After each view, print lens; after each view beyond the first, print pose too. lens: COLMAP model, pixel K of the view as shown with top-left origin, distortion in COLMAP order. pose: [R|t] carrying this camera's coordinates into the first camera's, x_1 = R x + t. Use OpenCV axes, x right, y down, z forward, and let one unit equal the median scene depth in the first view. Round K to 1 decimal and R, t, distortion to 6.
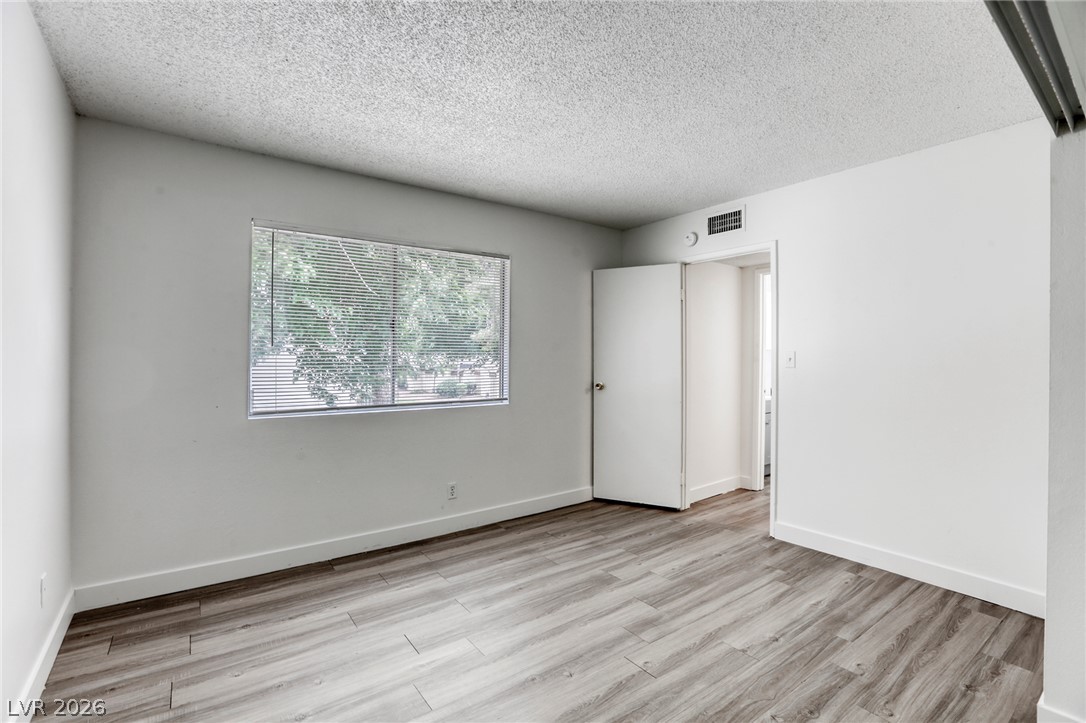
lens RADIAL K [[514.7, 0, 540.3], [0, 514.7, 360.6], [0, 0, 1]] dist [-0.054572, 0.015201]
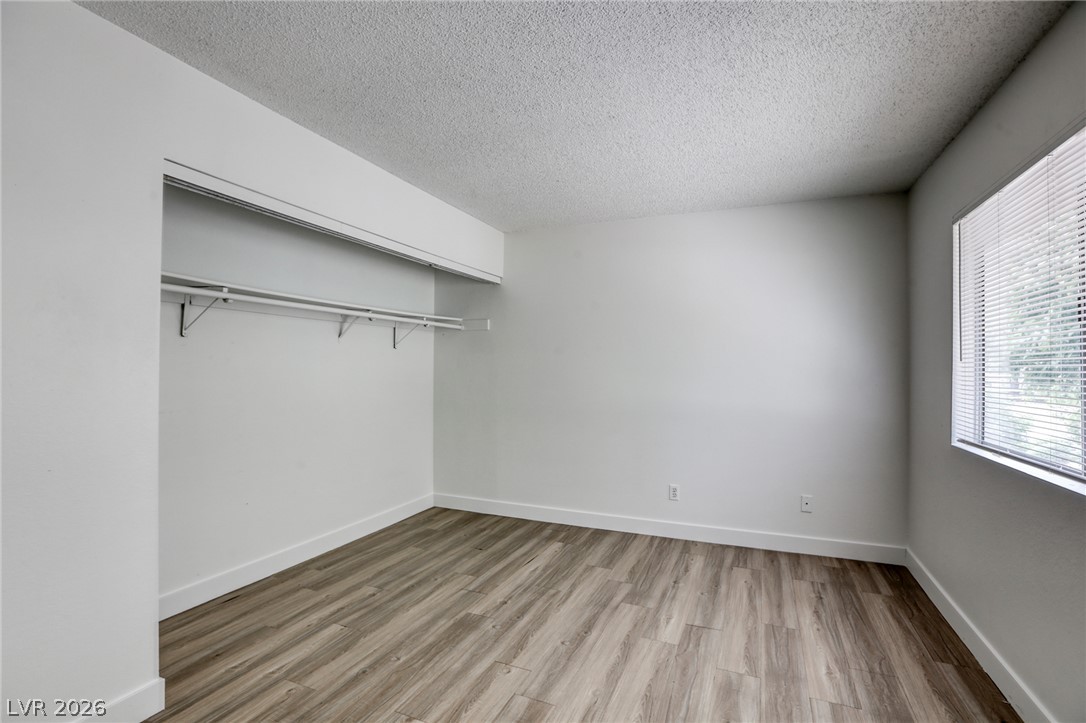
lens RADIAL K [[514.7, 0, 540.3], [0, 514.7, 360.6], [0, 0, 1]] dist [-0.054572, 0.015201]
pose [[-0.874356, -0.015821, -0.485027, 0.633309], [-0.013478, 0.999875, -0.008318, -0.020975], [0.485098, -0.000736, -0.874459, 1.848279]]
